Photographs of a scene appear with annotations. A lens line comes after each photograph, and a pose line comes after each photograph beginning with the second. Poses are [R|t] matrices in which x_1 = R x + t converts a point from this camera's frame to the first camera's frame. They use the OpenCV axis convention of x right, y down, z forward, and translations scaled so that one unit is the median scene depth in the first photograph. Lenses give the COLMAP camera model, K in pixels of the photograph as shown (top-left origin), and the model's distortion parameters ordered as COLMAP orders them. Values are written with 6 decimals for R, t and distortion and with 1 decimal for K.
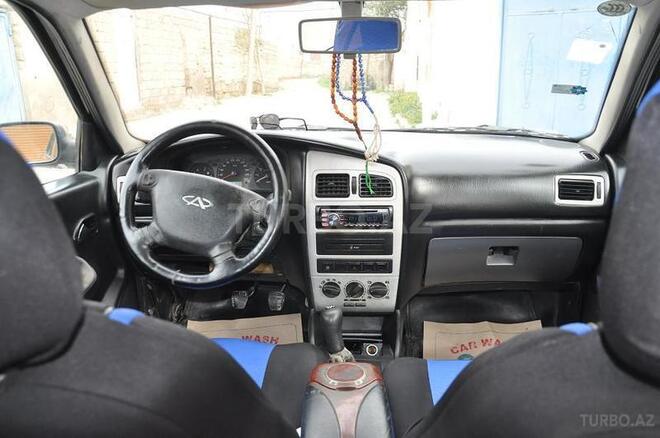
lens RADIAL K [[517.0, 0, 330.0], [0, 517.0, 219.0], [0, 0, 1]] dist [-0.043369, 0.001617]
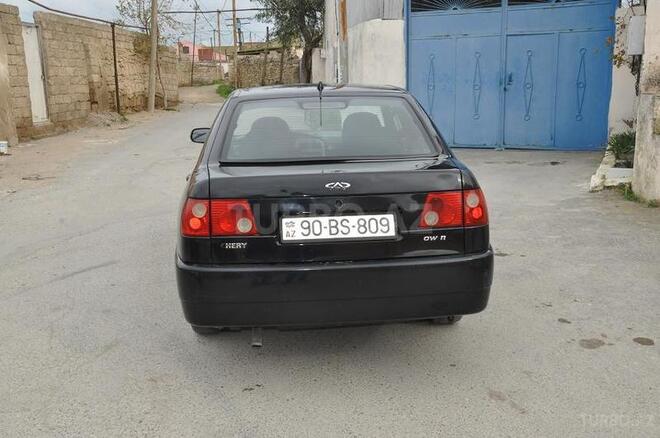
lens RADIAL K [[697.7, 0, 330.0], [0, 697.7, 219.0], [0, 0, 1]] dist [0.219674, 0.003372]
pose [[0.989720, -0.037852, 0.137921, -0.037508], [0.048462, 0.996050, -0.074400, 0.061483], [-0.134560, 0.080320, 0.987645, -0.278264]]
